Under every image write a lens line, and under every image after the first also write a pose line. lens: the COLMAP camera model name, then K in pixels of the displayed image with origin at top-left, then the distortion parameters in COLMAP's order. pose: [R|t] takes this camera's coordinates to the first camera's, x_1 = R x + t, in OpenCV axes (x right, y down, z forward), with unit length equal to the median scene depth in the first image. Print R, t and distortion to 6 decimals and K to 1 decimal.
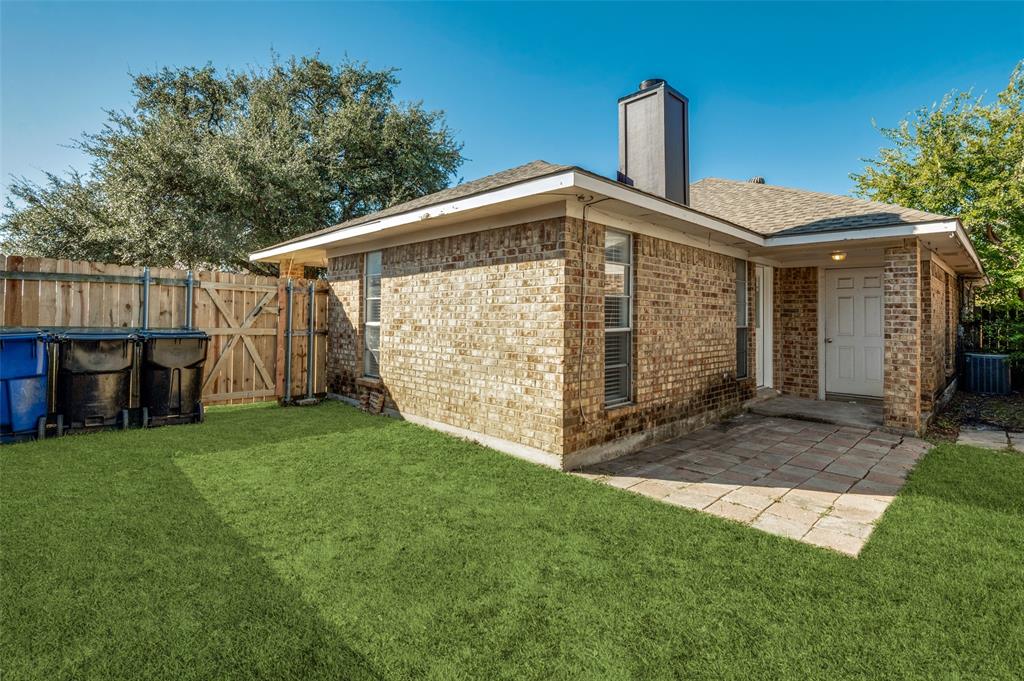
lens RADIAL K [[472.8, 0, 517.6], [0, 472.8, 306.4], [0, 0, 1]] dist [-0.000073, -0.003116]
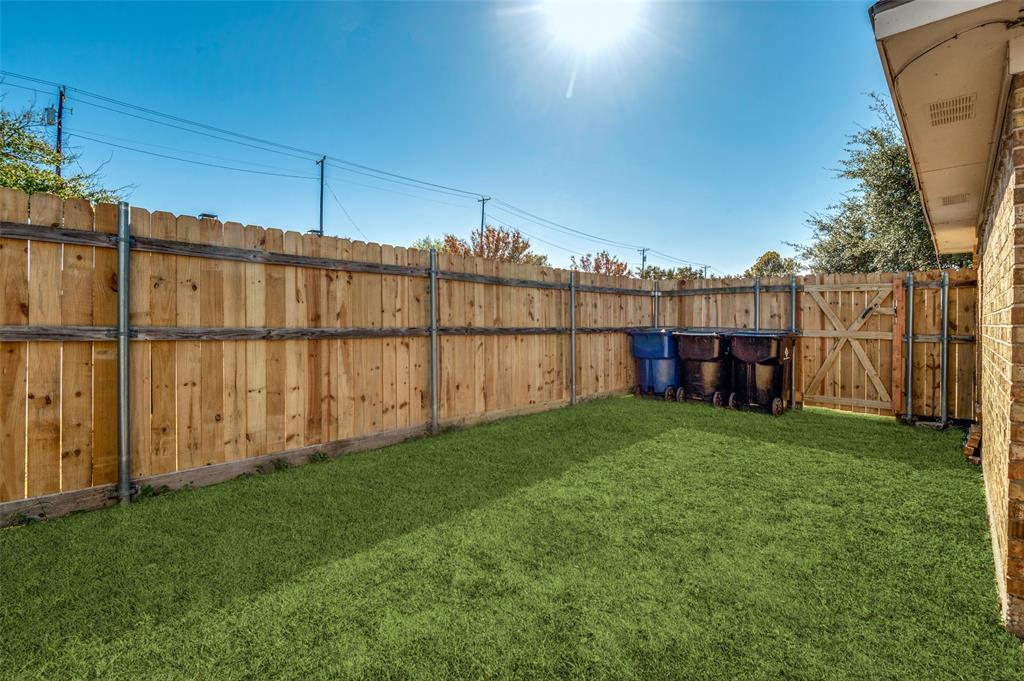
lens RADIAL K [[472.8, 0, 526.6], [0, 472.8, 322.9], [0, 0, 1]] dist [-0.000073, -0.003116]
pose [[0.054372, -0.005760, -0.998504, 0.332782], [0.022999, 0.999725, -0.004515, 0.020338], [0.998256, -0.022719, 0.054489, 0.317410]]
